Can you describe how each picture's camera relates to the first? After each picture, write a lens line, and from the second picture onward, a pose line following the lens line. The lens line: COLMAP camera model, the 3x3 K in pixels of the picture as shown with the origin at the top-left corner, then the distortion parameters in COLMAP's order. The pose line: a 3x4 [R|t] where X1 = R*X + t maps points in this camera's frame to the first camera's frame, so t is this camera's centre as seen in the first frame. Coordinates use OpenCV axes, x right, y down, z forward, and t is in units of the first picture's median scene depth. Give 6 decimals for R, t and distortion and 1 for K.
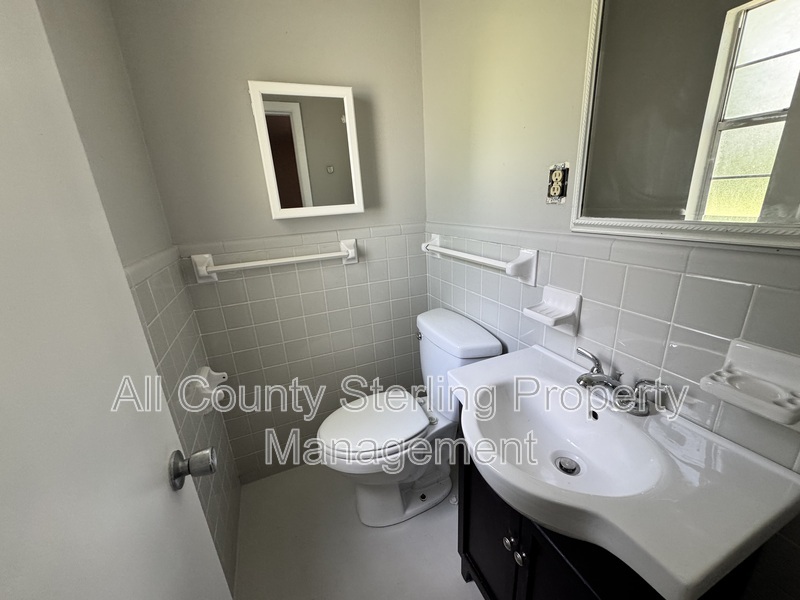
lens RADIAL K [[319.7, 0, 399.9], [0, 319.7, 302.1], [0, 0, 1]] dist [0.001052, 0.000386]
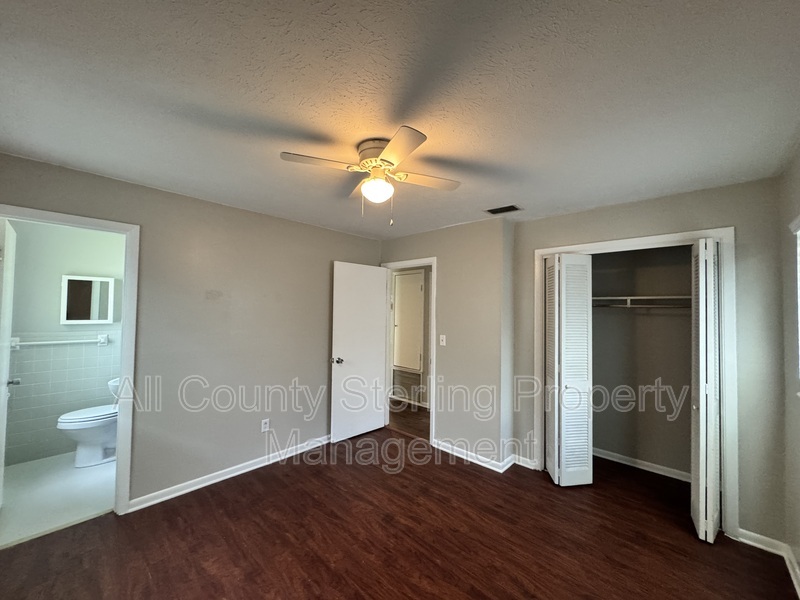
lens RADIAL K [[319.7, 0, 401.9], [0, 319.7, 301.0], [0, 0, 1]] dist [0.001052, 0.000386]
pose [[0.918650, 0.087508, 0.385259, 0.905157], [0.048797, 0.942561, -0.330450, 0.441058], [-0.392047, 0.322368, 0.861614, -1.895722]]
